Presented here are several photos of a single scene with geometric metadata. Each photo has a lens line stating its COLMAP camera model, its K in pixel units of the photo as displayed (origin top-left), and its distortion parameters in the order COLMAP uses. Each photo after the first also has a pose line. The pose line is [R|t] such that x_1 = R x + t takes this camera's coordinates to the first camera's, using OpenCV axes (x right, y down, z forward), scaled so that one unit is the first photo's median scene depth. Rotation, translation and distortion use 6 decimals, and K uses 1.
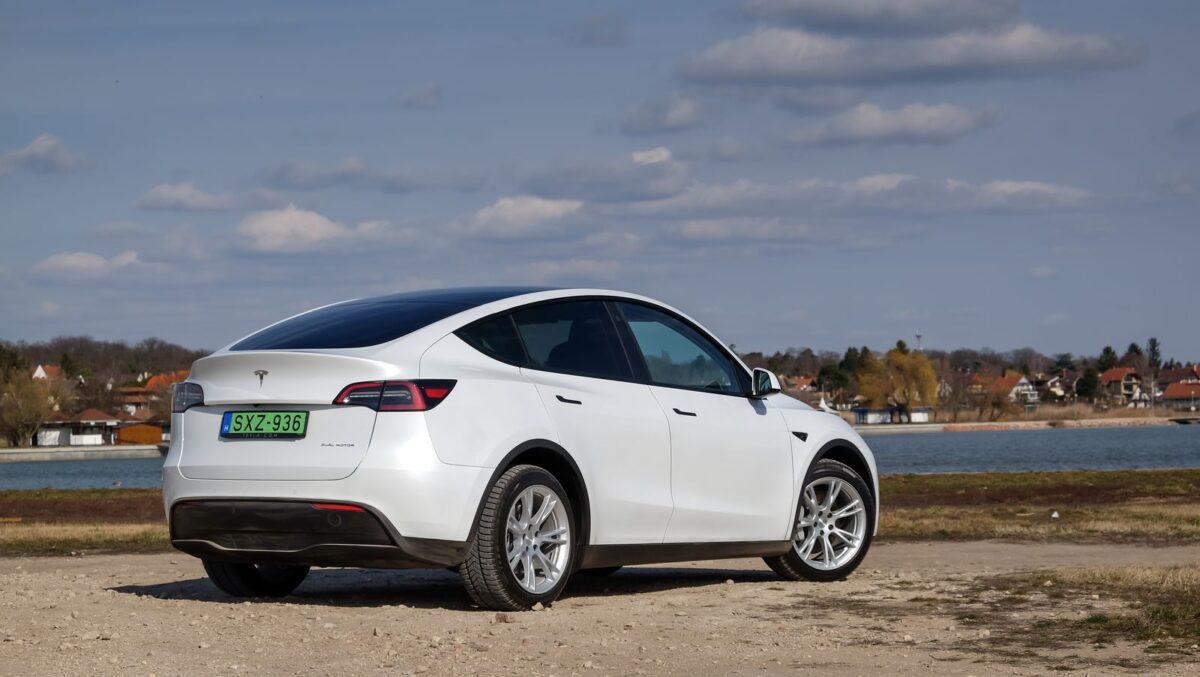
lens RADIAL K [[3604.1, 0, 612.4], [0, 3604.1, 327.7], [0, 0, 1]] dist [0.398045, 0.000000]
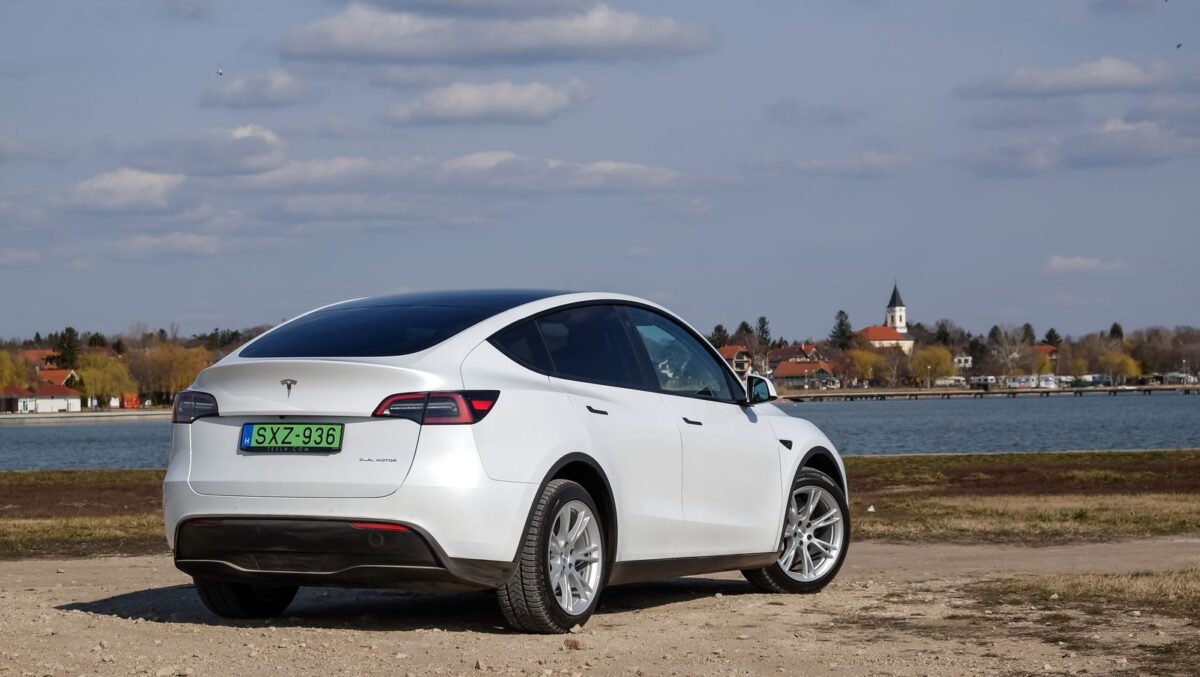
lens RADIAL K [[3604.1, 0, 600.3], [0, 3604.1, 336.2], [0, 0, 1]] dist [0.398045, 0.000000]
pose [[0.989910, 0.002607, 0.141677, -0.148124], [-0.004219, 0.999930, 0.011075, -0.010098], [-0.141638, -0.011561, 0.989851, 0.060706]]
